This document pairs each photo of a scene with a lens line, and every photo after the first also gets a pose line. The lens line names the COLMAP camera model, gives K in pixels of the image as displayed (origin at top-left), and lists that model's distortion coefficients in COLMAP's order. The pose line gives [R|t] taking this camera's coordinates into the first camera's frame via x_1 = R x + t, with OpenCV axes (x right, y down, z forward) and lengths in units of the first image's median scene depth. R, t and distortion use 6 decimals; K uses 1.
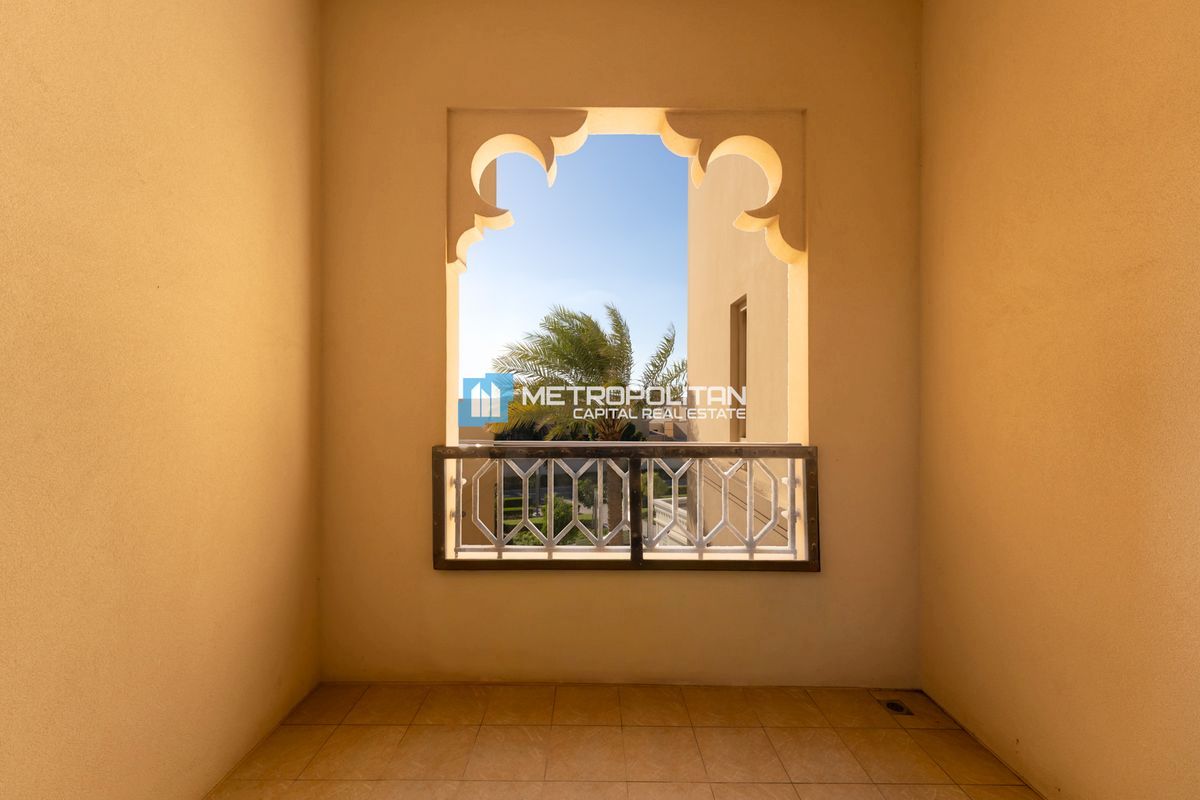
lens RADIAL K [[475.0, 0, 598.3], [0, 475.0, 393.9], [0, 0, 1]] dist [-0.000422, -0.000404]
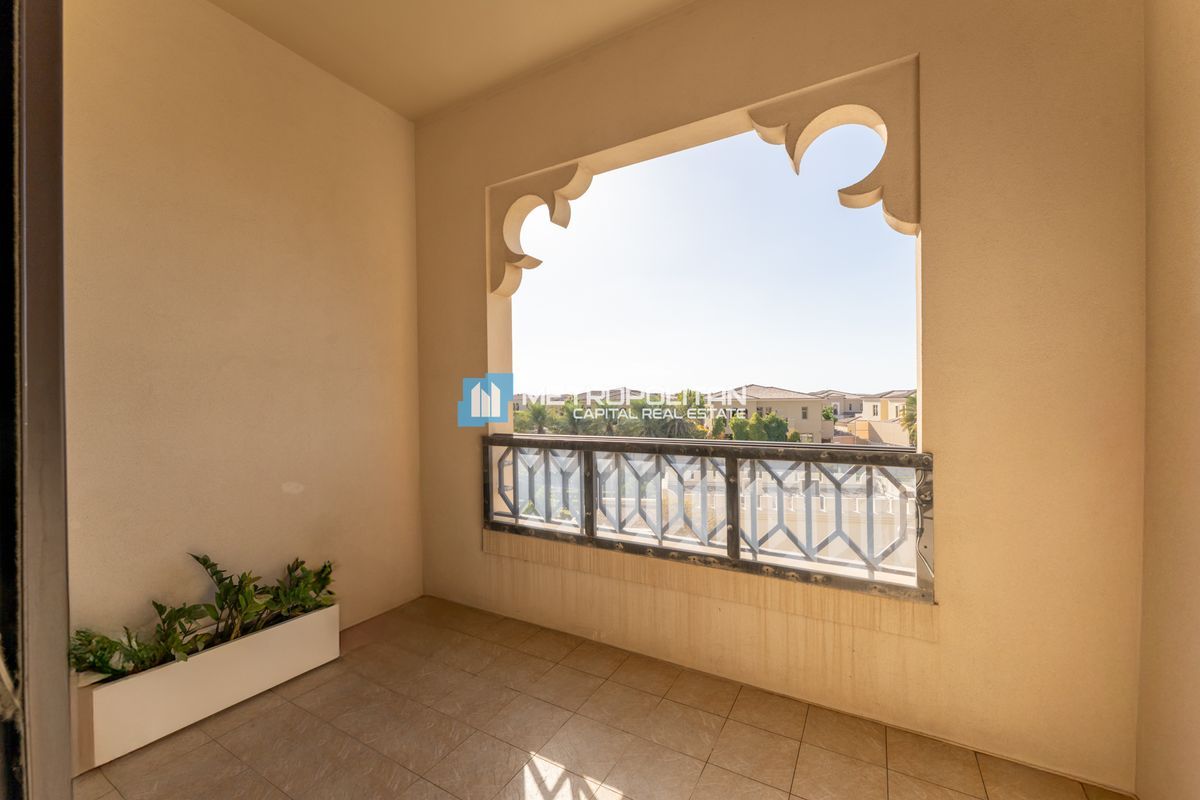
lens RADIAL K [[475.0, 0, 610.8], [0, 475.0, 403.1], [0, 0, 1]] dist [-0.000422, -0.000404]
pose [[0.882233, 0.002556, -0.470805, 0.350727], [0.008181, 0.999751, 0.020758, -0.004128], [0.470741, -0.022165, 0.881993, -0.011362]]
